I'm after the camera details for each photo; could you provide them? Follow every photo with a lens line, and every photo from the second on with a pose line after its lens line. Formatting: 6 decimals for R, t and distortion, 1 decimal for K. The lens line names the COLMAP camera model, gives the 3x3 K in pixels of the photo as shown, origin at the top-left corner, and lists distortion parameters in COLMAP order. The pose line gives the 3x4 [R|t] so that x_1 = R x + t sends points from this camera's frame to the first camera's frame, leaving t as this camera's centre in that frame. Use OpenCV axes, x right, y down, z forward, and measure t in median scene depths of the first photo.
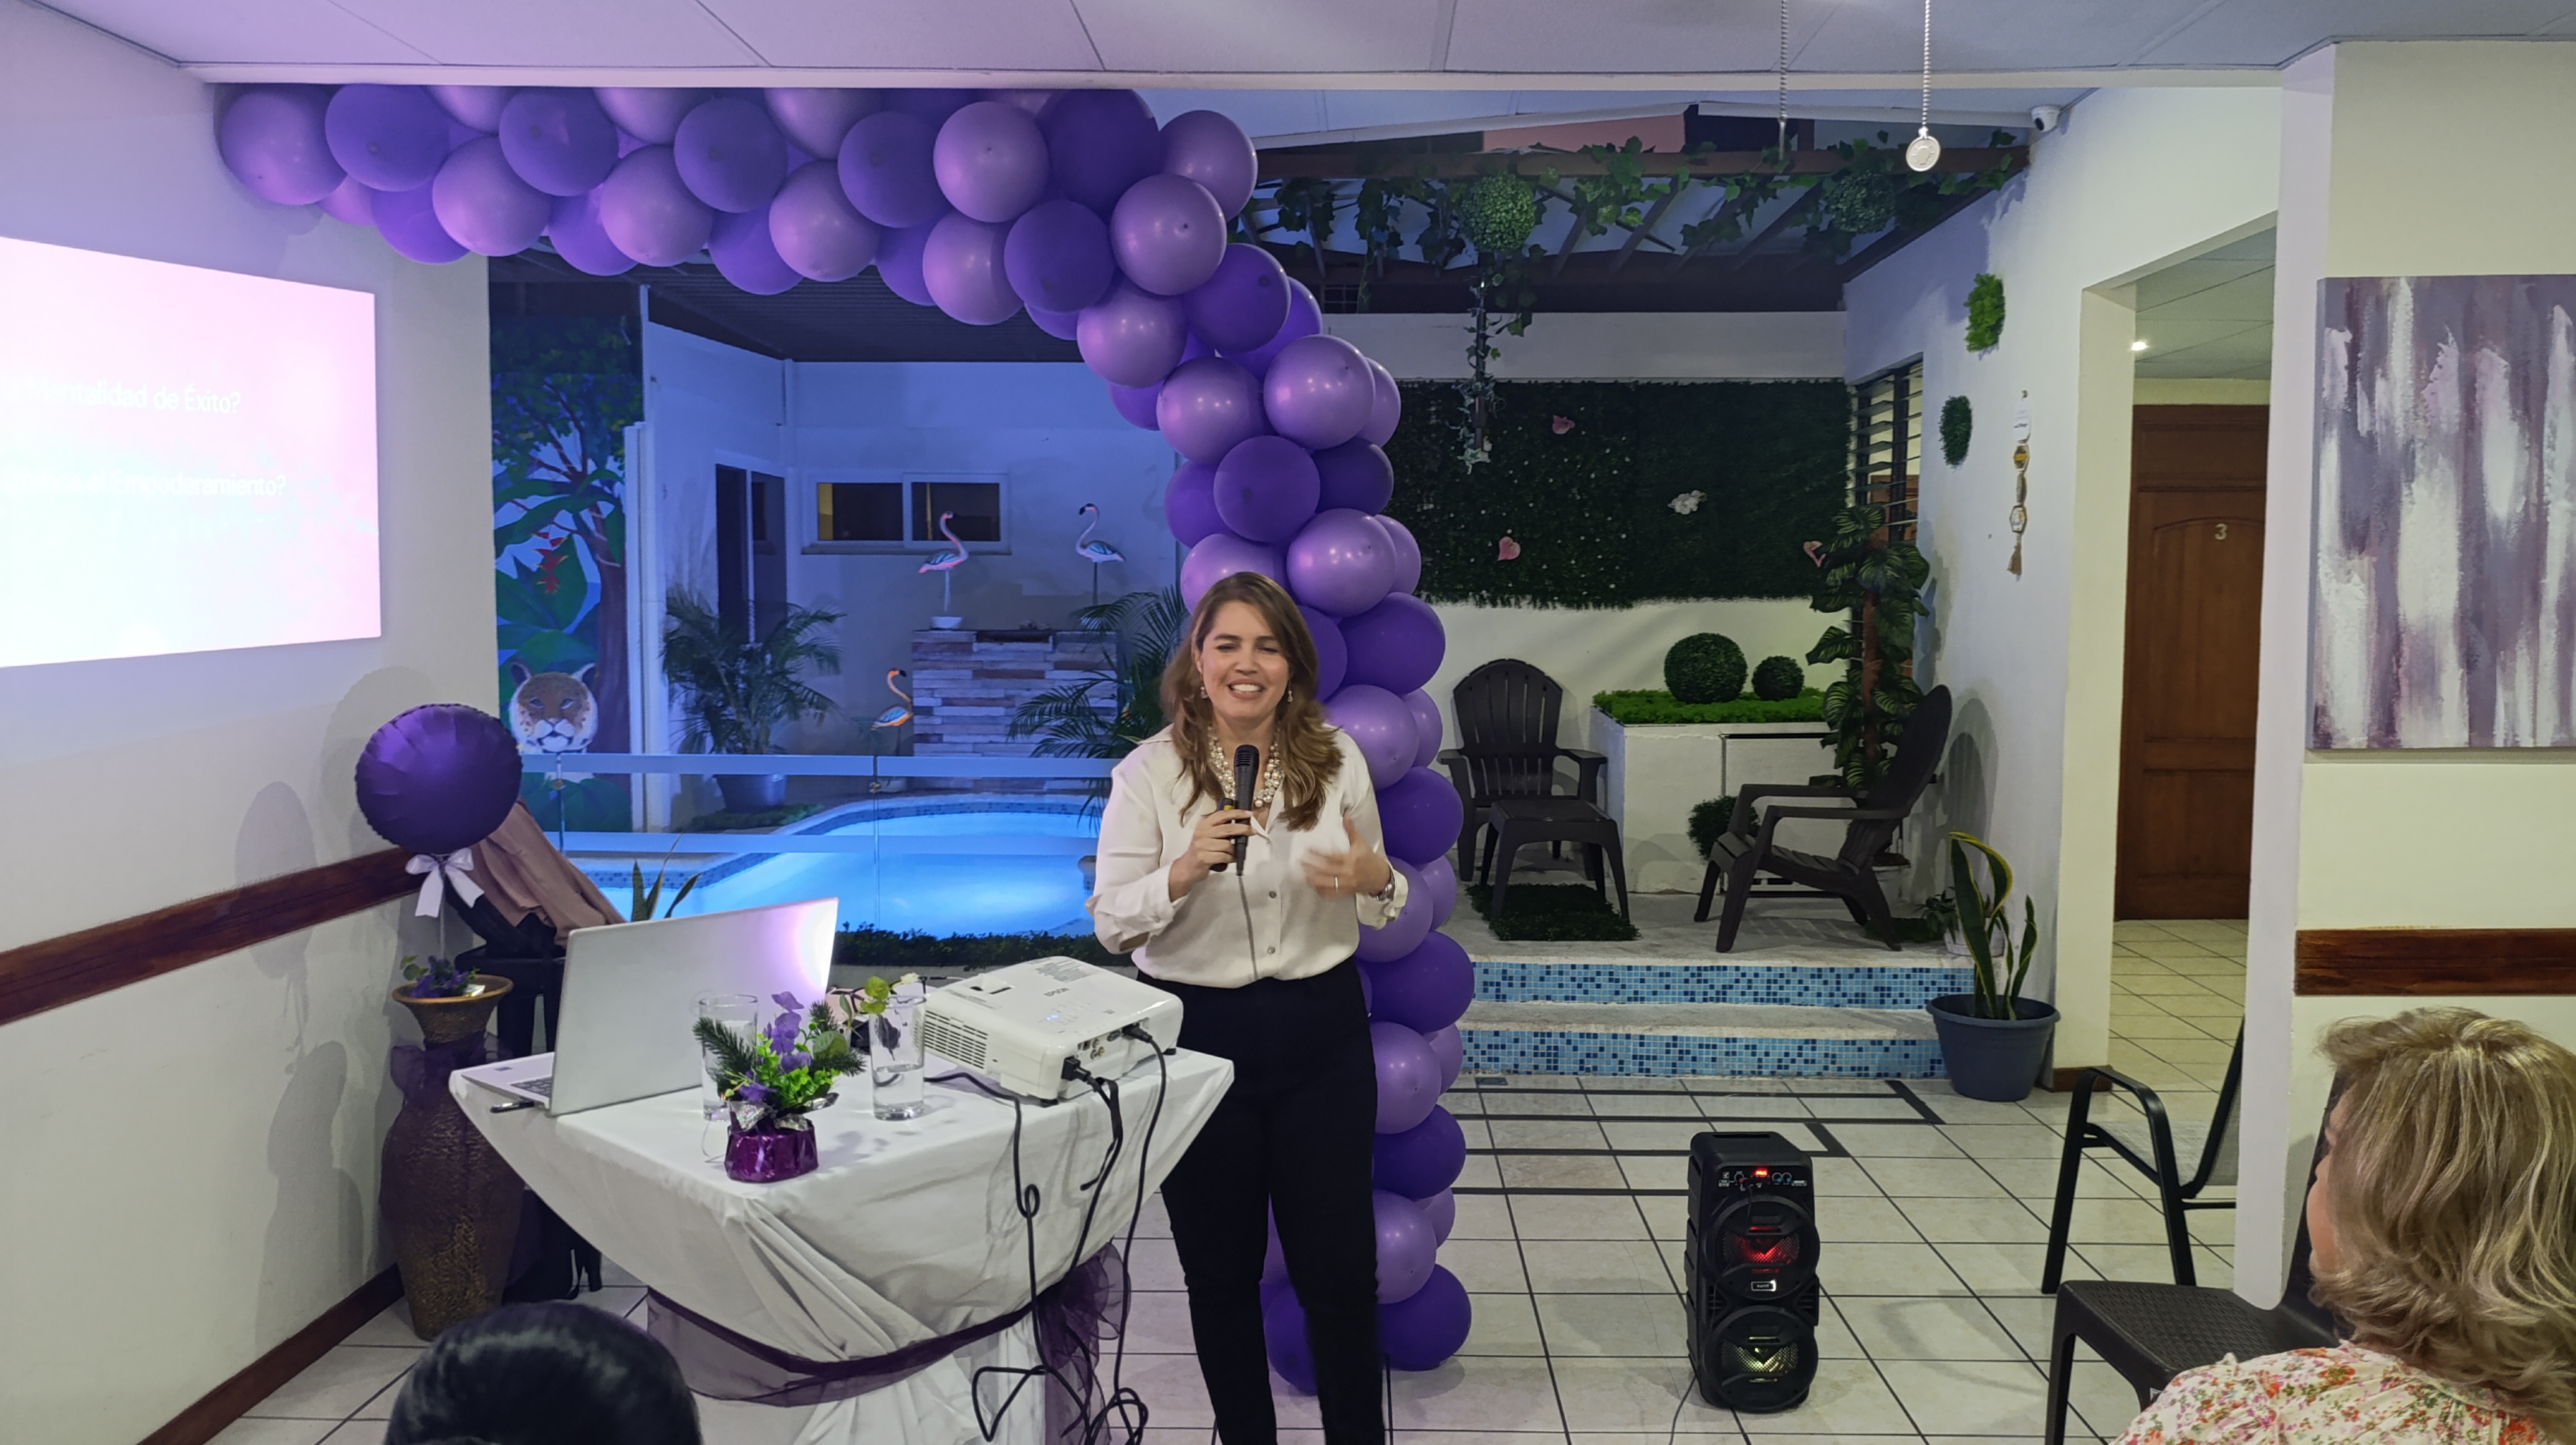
lens RADIAL K [[1750.1, 0, 1311.6], [0, 1750.1, 718.5], [0, 0, 1]] dist [0.042281, -0.051149]
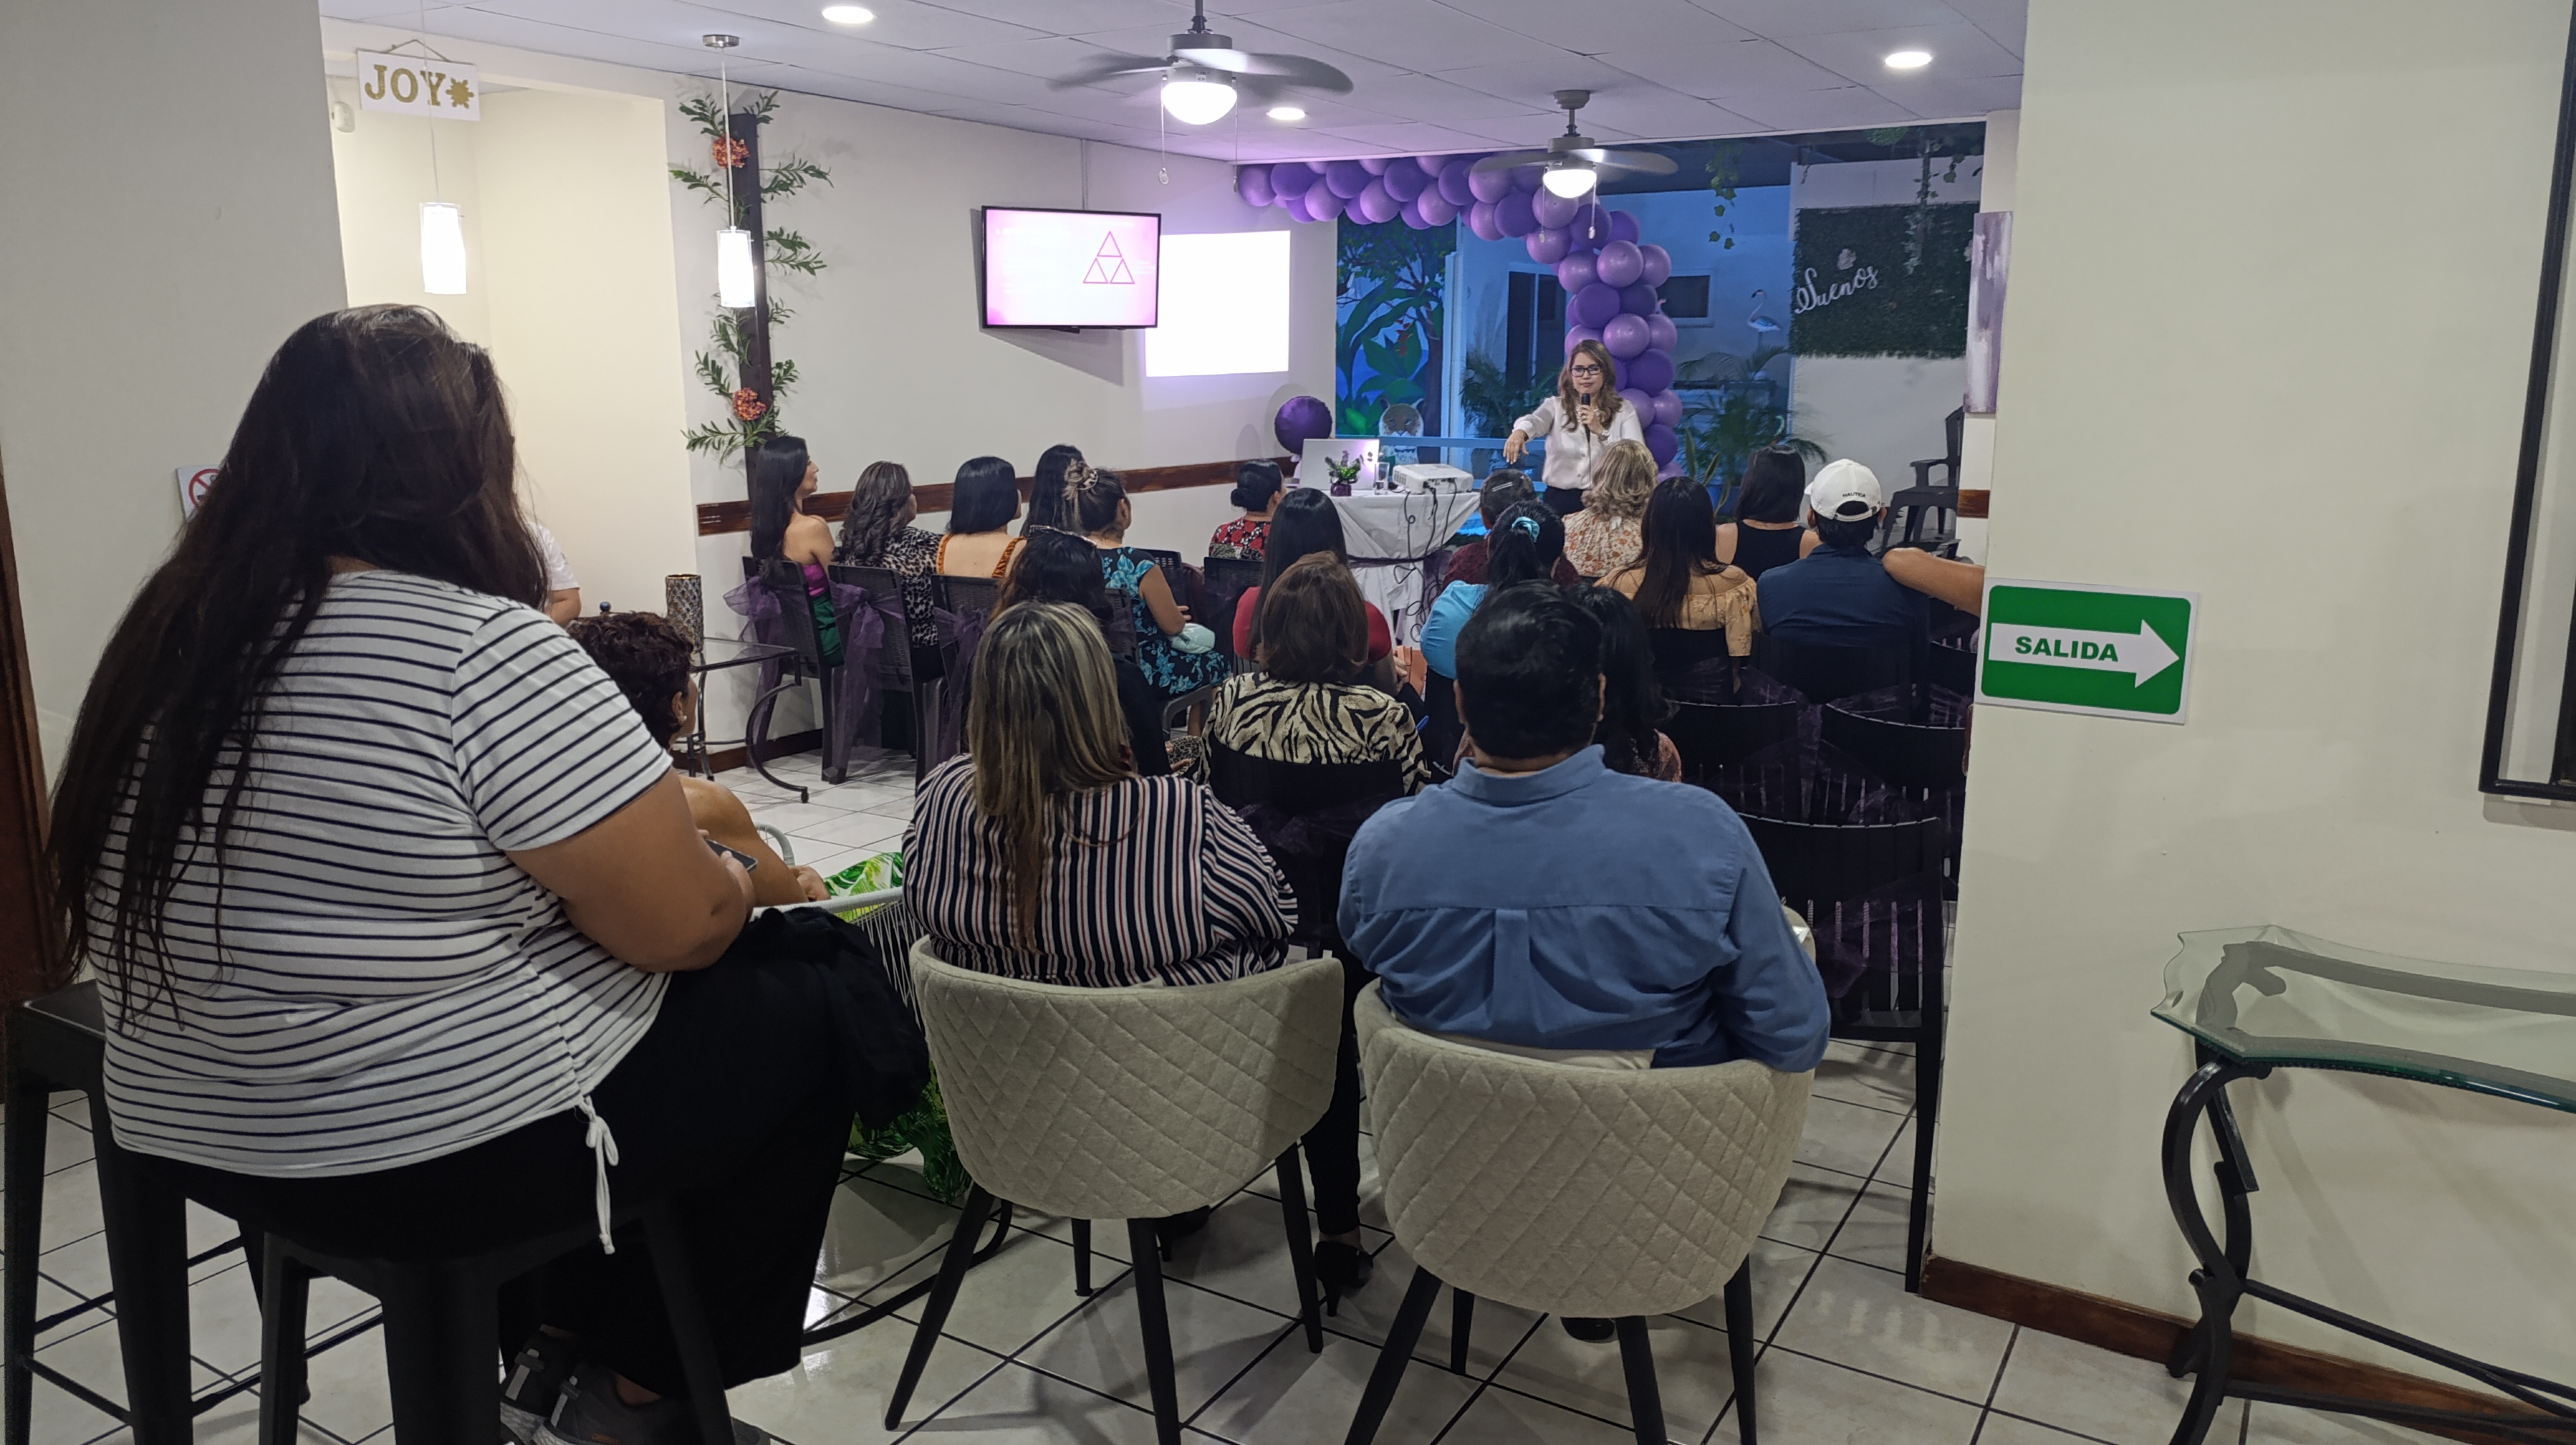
lens RADIAL K [[1750.1, 0, 1279.7], [0, 1750.1, 723.9], [0, 0, 1]] dist [0.042281, -0.051149]
pose [[0.858869, 0.102857, -0.501761, 0.731375], [-0.036189, 0.989367, 0.140867, 0.095931], [0.510915, -0.102828, 0.853459, -1.135282]]
